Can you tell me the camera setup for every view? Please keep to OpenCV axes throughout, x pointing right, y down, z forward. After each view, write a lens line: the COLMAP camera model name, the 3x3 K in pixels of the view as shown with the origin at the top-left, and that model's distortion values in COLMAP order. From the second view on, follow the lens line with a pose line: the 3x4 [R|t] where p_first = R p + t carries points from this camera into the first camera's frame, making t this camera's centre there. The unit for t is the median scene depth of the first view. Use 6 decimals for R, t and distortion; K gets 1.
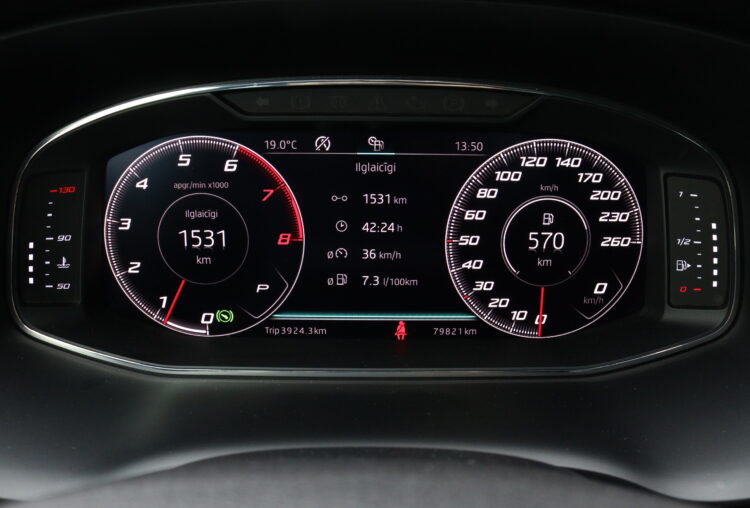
lens RADIAL K [[625.0, 0, 379.6], [0, 625.0, 254.2], [0, 0, 1]] dist [-0.161988, 0.111100]
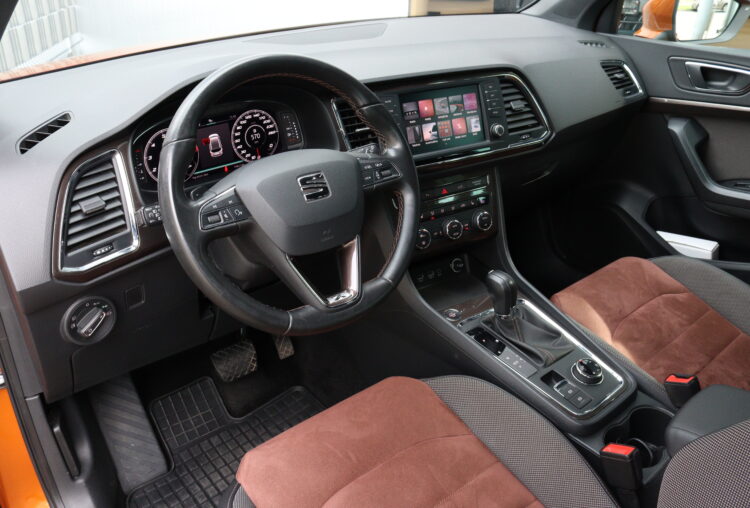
lens RADIAL K [[625.0, 0, 369.4], [0, 625.0, 257.3], [0, 0, 1]] dist [-0.161988, 0.111100]
pose [[0.782183, -0.312093, 0.539247, -1.515592], [0.231837, 0.949139, 0.213040, 0.037738], [-0.578309, -0.041619, 0.814756, -2.627019]]
